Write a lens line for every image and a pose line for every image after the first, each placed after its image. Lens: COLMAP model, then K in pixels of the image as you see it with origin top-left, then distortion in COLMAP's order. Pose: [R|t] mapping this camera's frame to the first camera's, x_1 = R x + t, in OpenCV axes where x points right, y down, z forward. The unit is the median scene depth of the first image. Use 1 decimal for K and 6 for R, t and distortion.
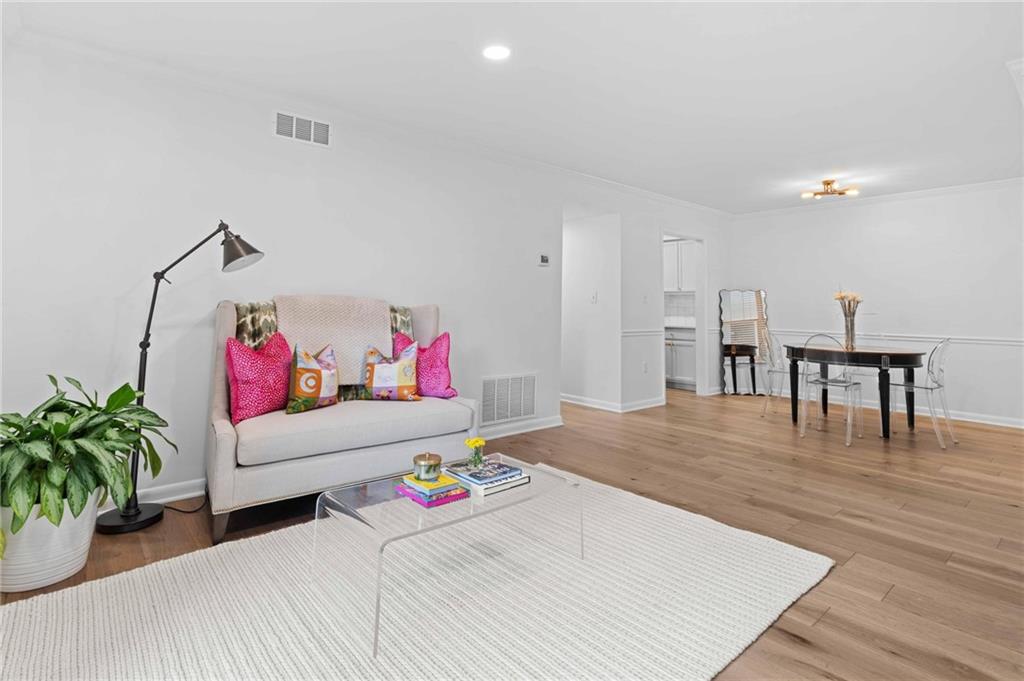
lens RADIAL K [[496.3, 0, 512.9], [0, 496.3, 262.0], [0, 0, 1]] dist [-0.001520, -0.000169]
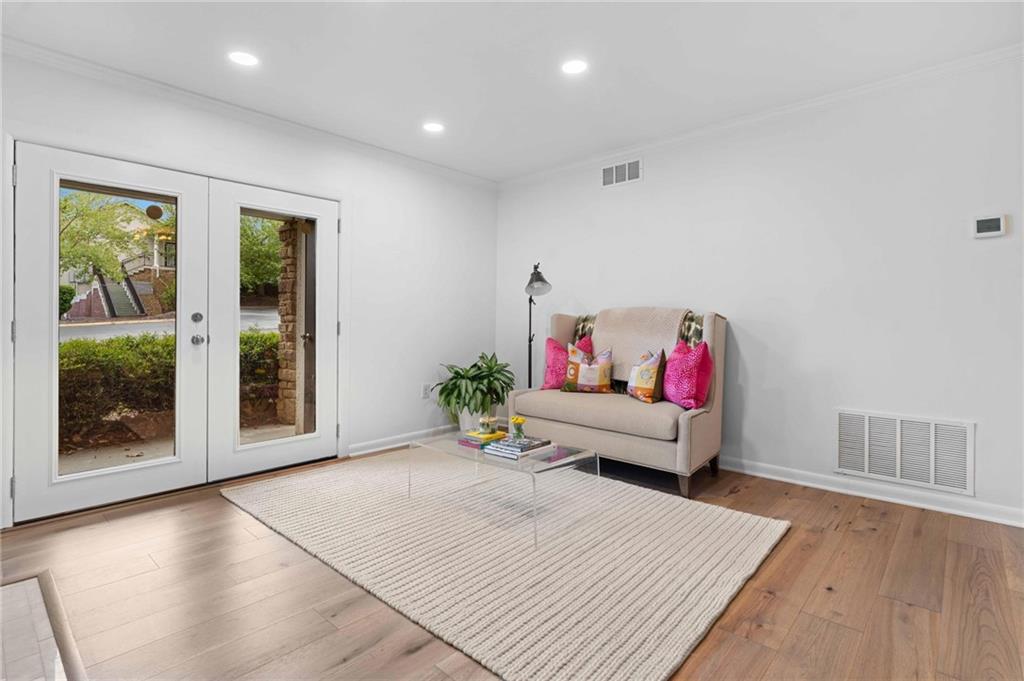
lens RADIAL K [[493.7, 0, 512.7], [0, 493.7, 317.3], [0, 0, 1]] dist [-0.041467, -0.000227]
pose [[0.119633, -0.018805, -0.992640, 0.824622], [0.096866, 0.995271, -0.007180, 0.077374], [0.988081, -0.095295, 0.120889, 0.611527]]
